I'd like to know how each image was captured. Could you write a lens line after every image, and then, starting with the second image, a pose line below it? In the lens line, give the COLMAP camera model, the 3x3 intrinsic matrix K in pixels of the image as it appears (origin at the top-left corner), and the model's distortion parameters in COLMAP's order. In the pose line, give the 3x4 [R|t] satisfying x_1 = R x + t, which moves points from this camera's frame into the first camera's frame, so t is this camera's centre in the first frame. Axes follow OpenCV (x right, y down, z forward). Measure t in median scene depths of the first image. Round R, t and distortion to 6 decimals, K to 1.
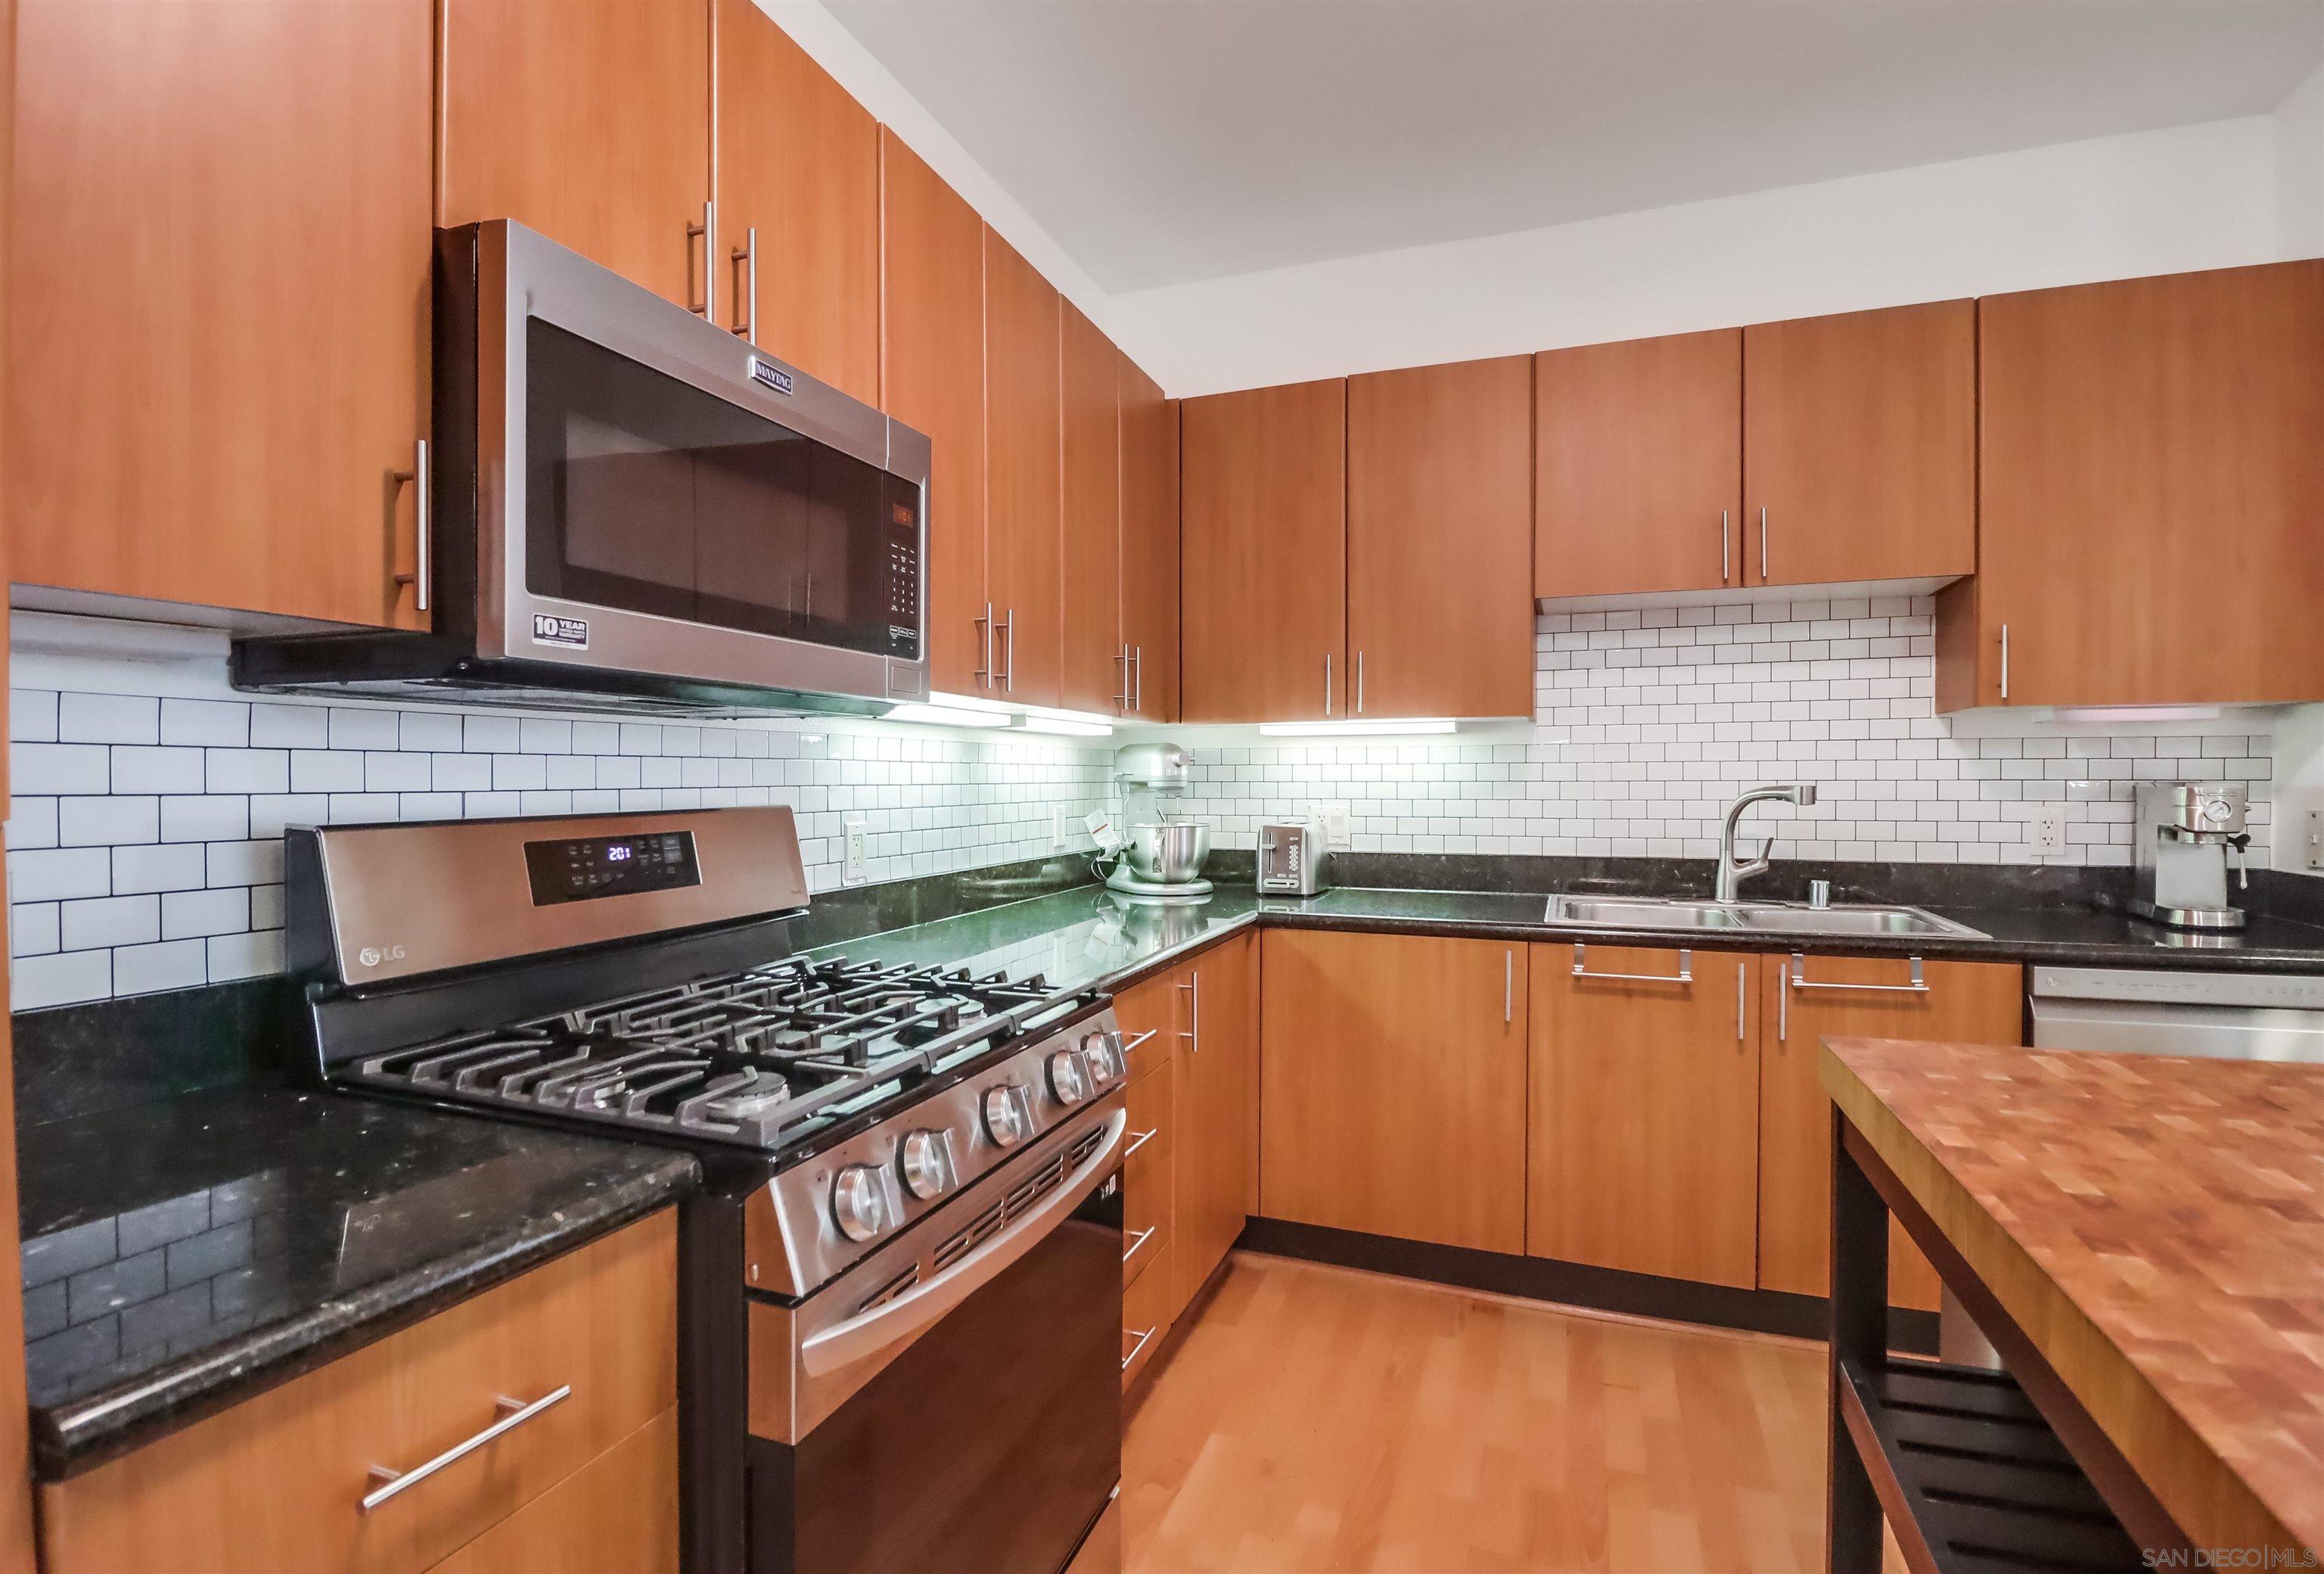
lens RADIAL K [[1147.2, 0, 1132.4], [0, 1147.2, 792.1], [0, 0, 1]] dist [0.011528, -0.019132]
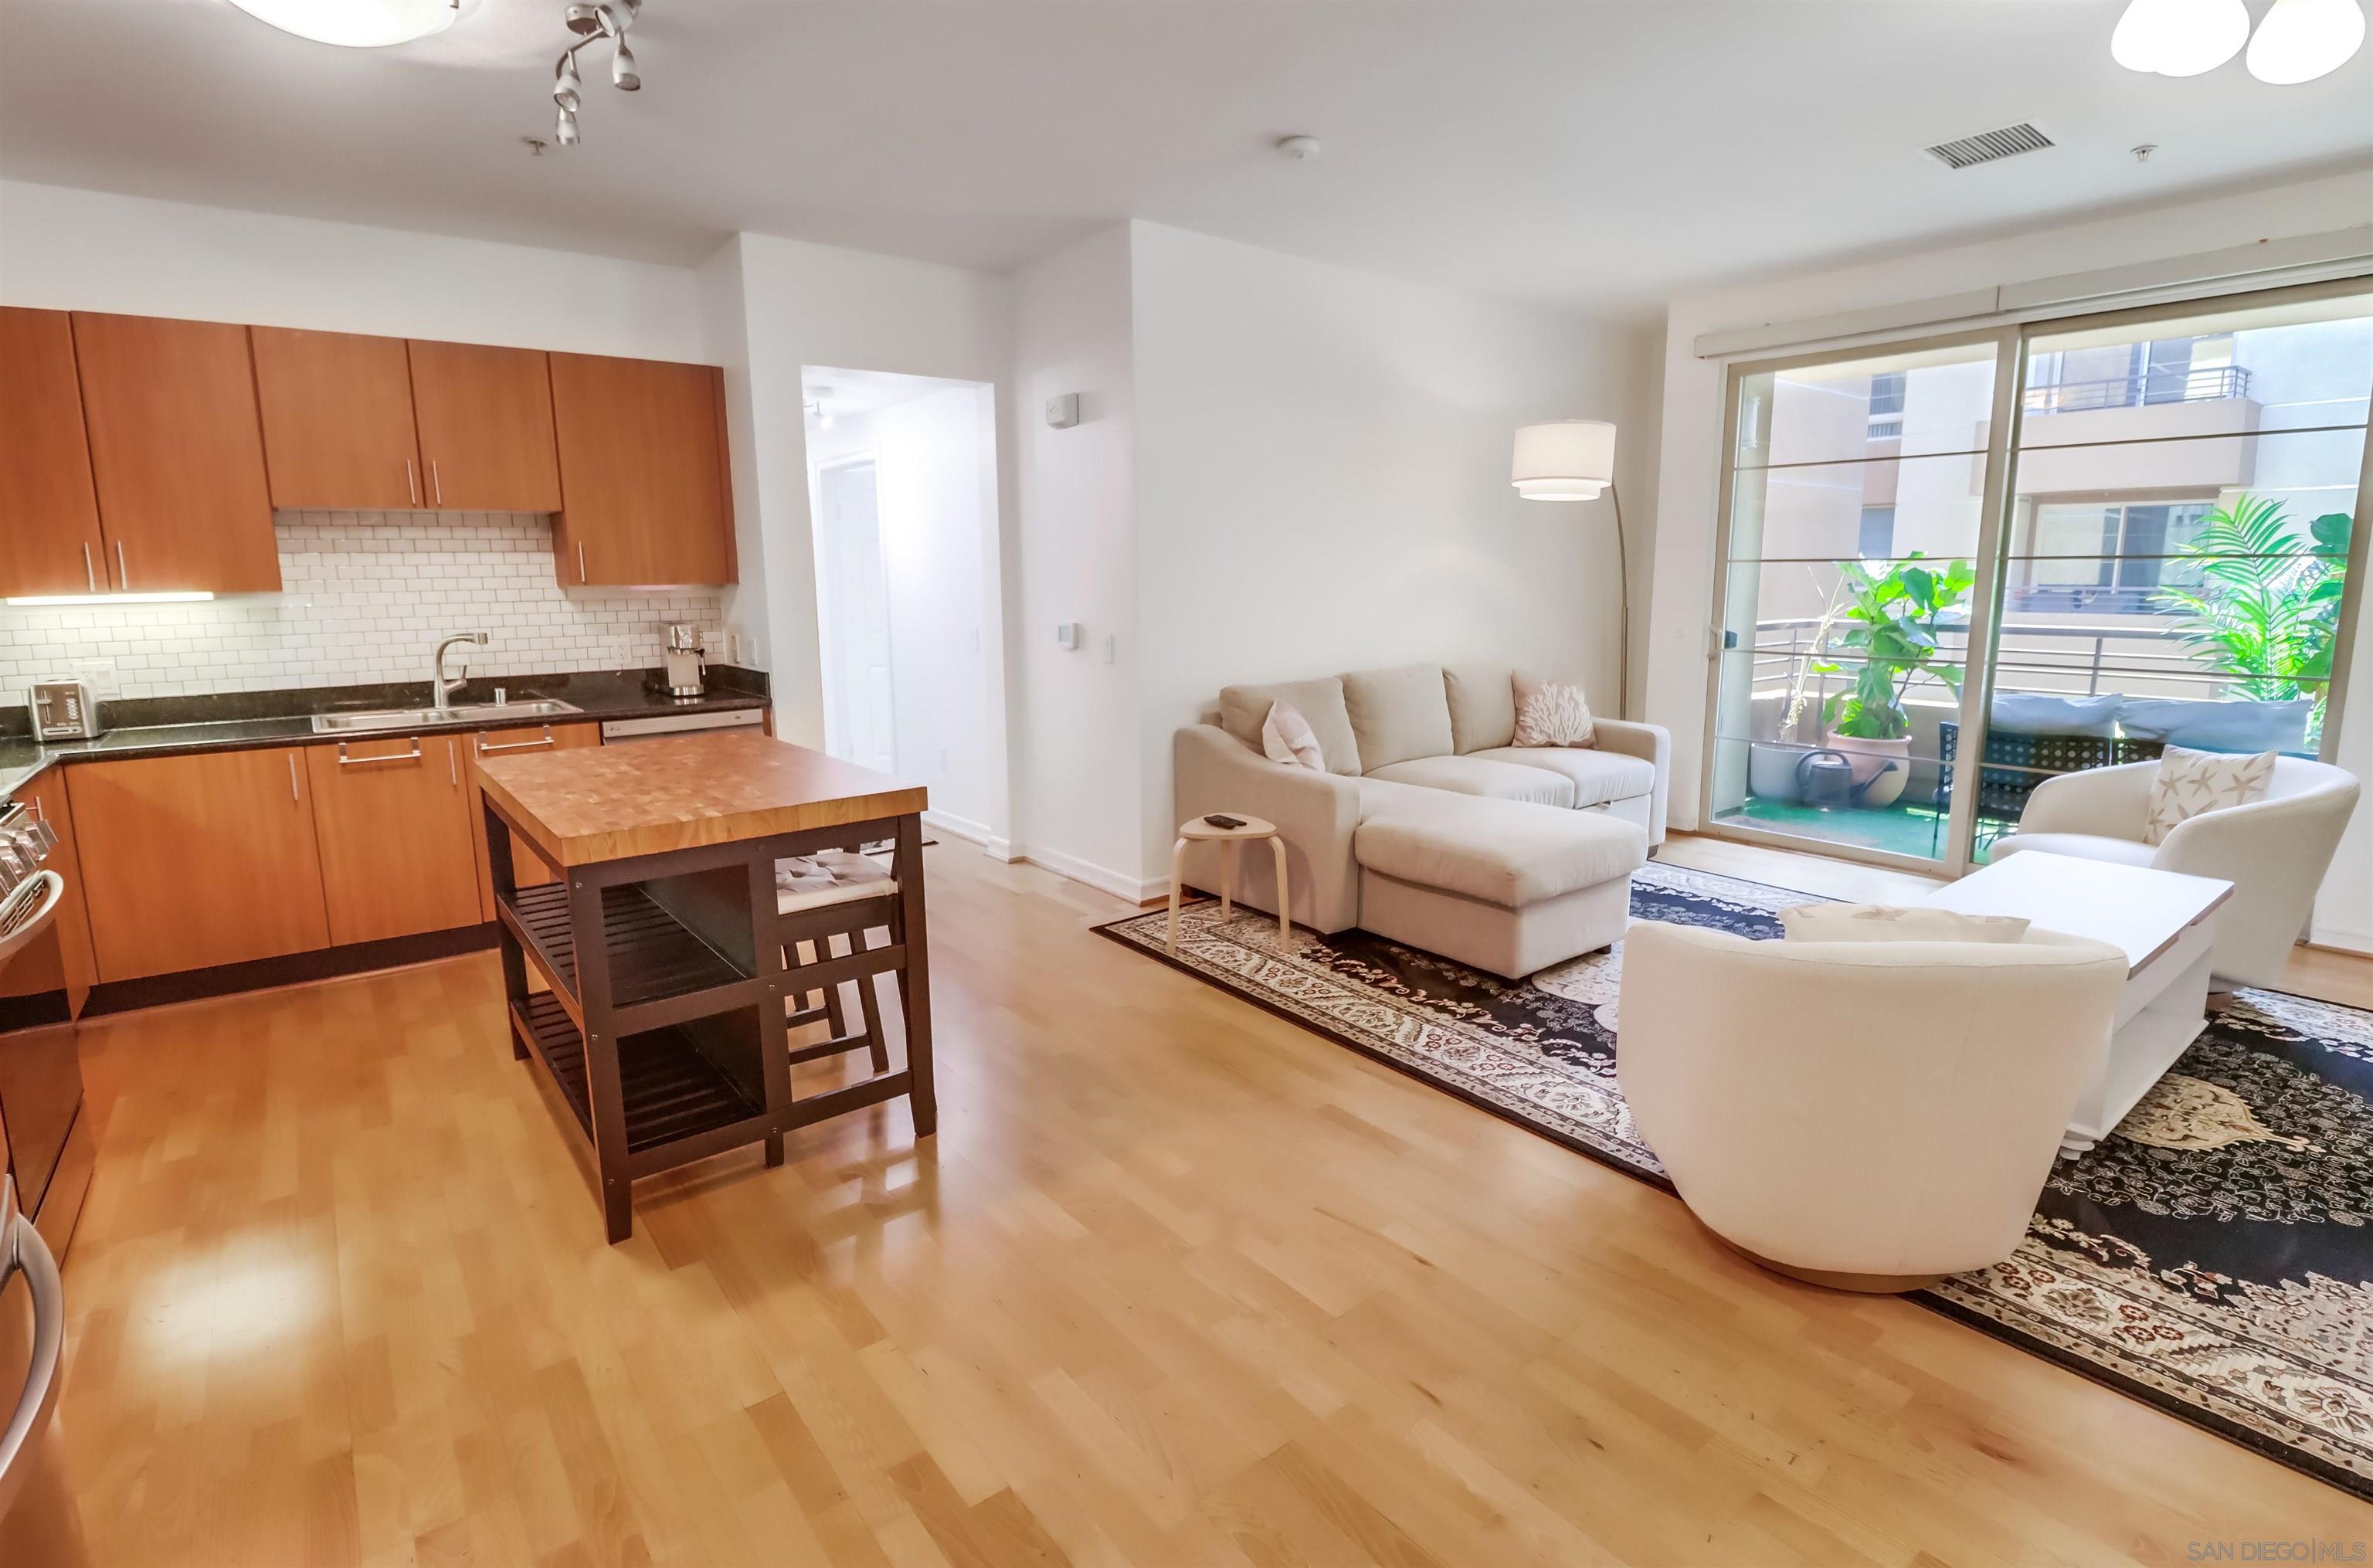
lens RADIAL K [[1144.8, 0, 1193.3], [0, 1144.8, 774.3], [0, 0, 1]] dist [-0.004437, -0.012955]
pose [[0.514481, -0.150841, 0.844131, -0.295814], [0.020977, 0.986326, 0.163465, -0.049280], [-0.857245, -0.066392, 0.510610, -0.709442]]
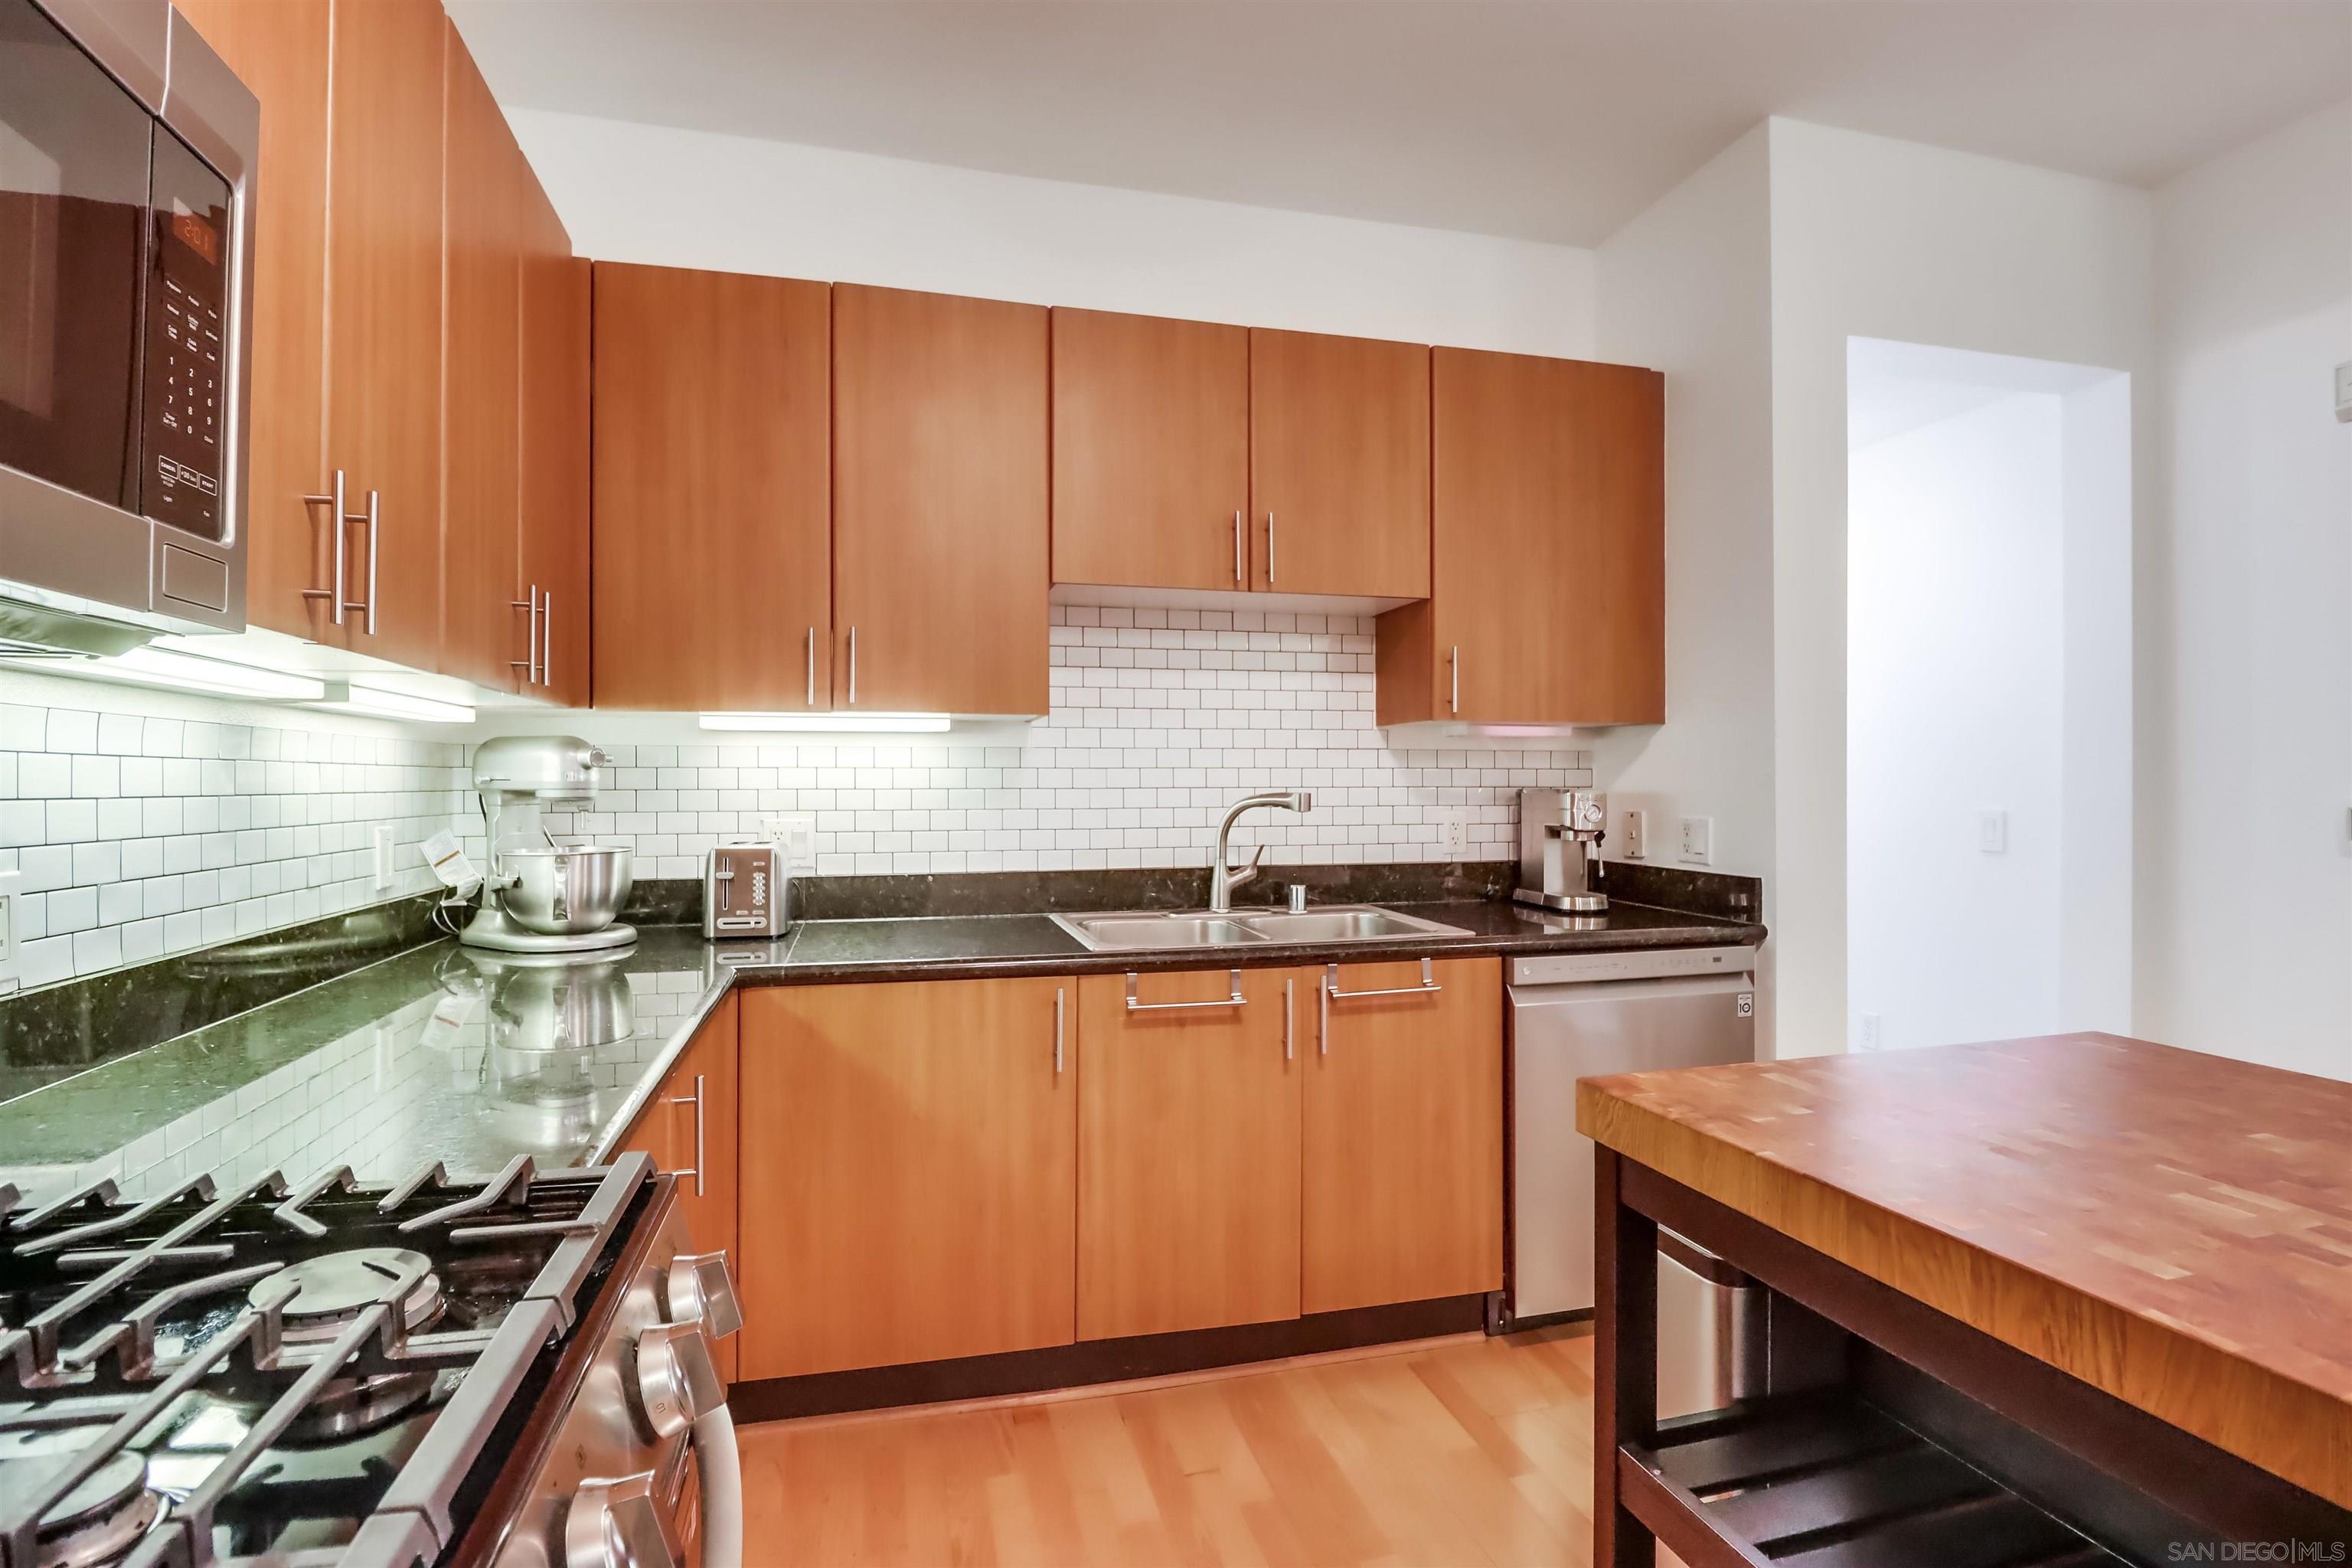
lens RADIAL K [[1128.1, 0, 1157.3], [0, 1128.1, 778.8], [0, 0, 1]] dist [0.001742, -0.014670]
pose [[0.814806, 0.003183, 0.579726, -0.089185], [0.006115, 0.999882, -0.014086, -0.004450], [-0.579702, 0.015022, 0.814690, 0.251795]]
